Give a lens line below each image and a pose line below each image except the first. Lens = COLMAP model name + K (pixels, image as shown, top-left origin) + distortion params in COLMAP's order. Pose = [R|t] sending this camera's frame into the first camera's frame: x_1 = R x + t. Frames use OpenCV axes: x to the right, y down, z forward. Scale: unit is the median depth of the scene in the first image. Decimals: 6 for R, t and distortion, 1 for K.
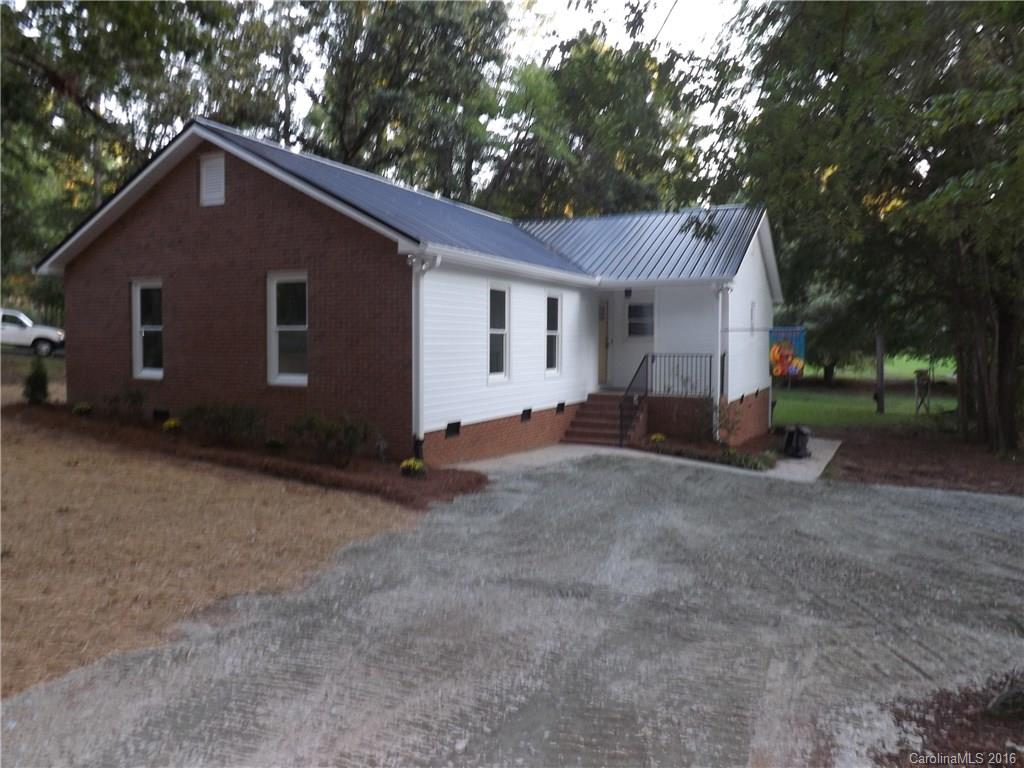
lens RADIAL K [[740.8, 0, 512.0], [0, 740.8, 384.0], [0, 0, 1]] dist [-0.043985, -0.002920]
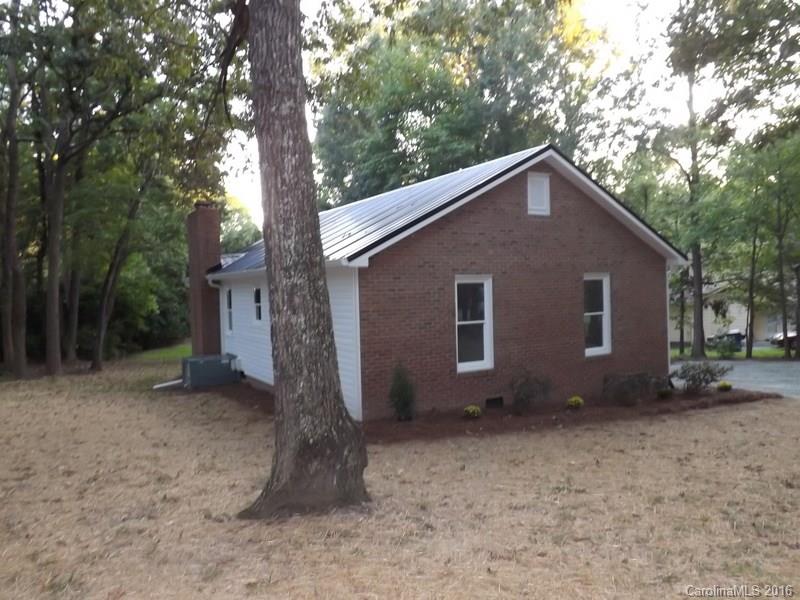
lens RADIAL K [[647.8, 0, 400.0], [0, 647.8, 300.0], [0, 0, 1]] dist [-0.004992, -0.001002]
pose [[0.509943, -0.030600, 0.859664, -1.243396], [0.104064, 0.994222, -0.026340, -0.087879], [-0.853890, 0.102892, 0.510181, 0.576111]]
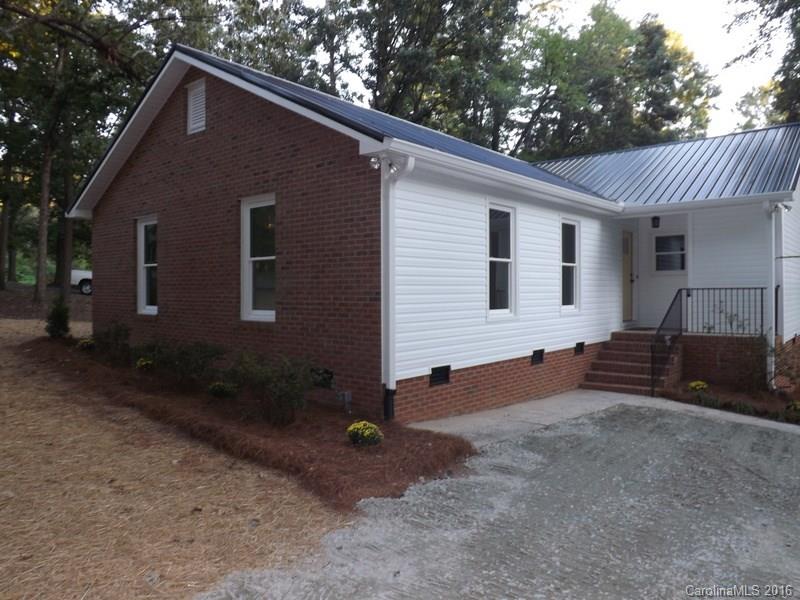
lens RADIAL K [[578.8, 0, 400.0], [0, 578.8, 300.0], [0, 0, 1]] dist [-0.043985, -0.002920]
pose [[0.969835, -0.006952, -0.243665, 0.027900], [-0.003011, 0.999175, -0.040489, 0.002955], [0.243745, 0.040001, 0.969014, 0.299540]]
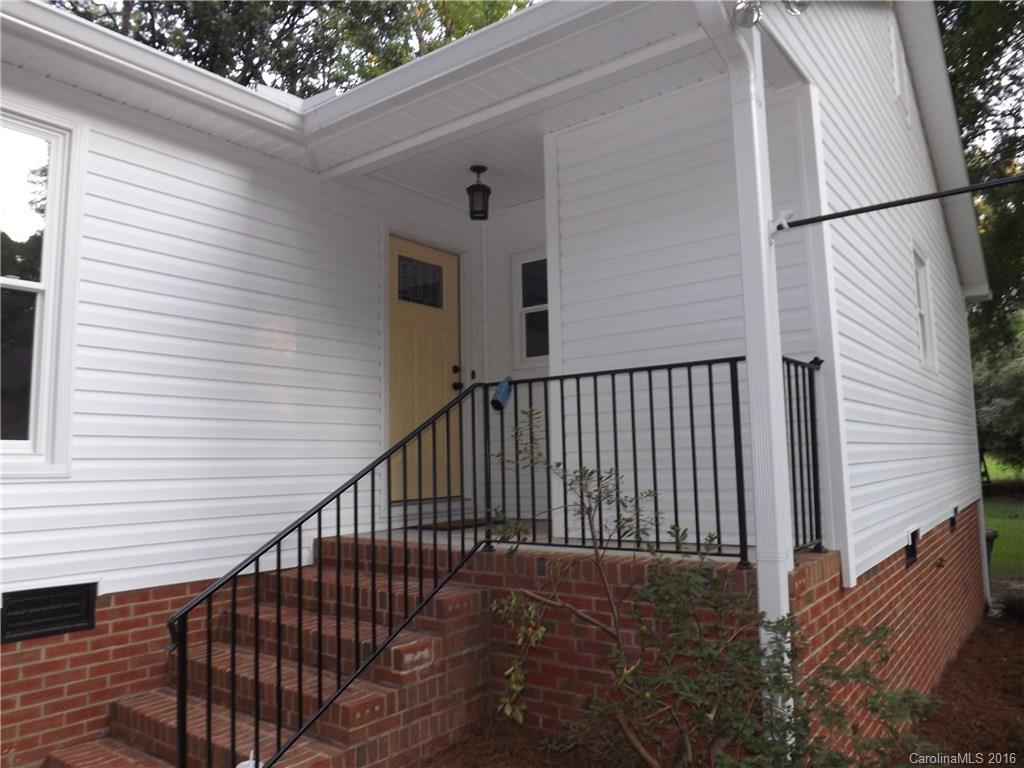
lens RADIAL K [[778.2, 0, 529.7], [0, 778.2, 365.6], [0, 0, 1]] dist [-0.124653, -0.000705]
pose [[0.986506, -0.042776, -0.158039, 0.272926], [0.015042, 0.984863, -0.172679, -0.001184], [0.163033, 0.167972, 0.972217, 0.868377]]
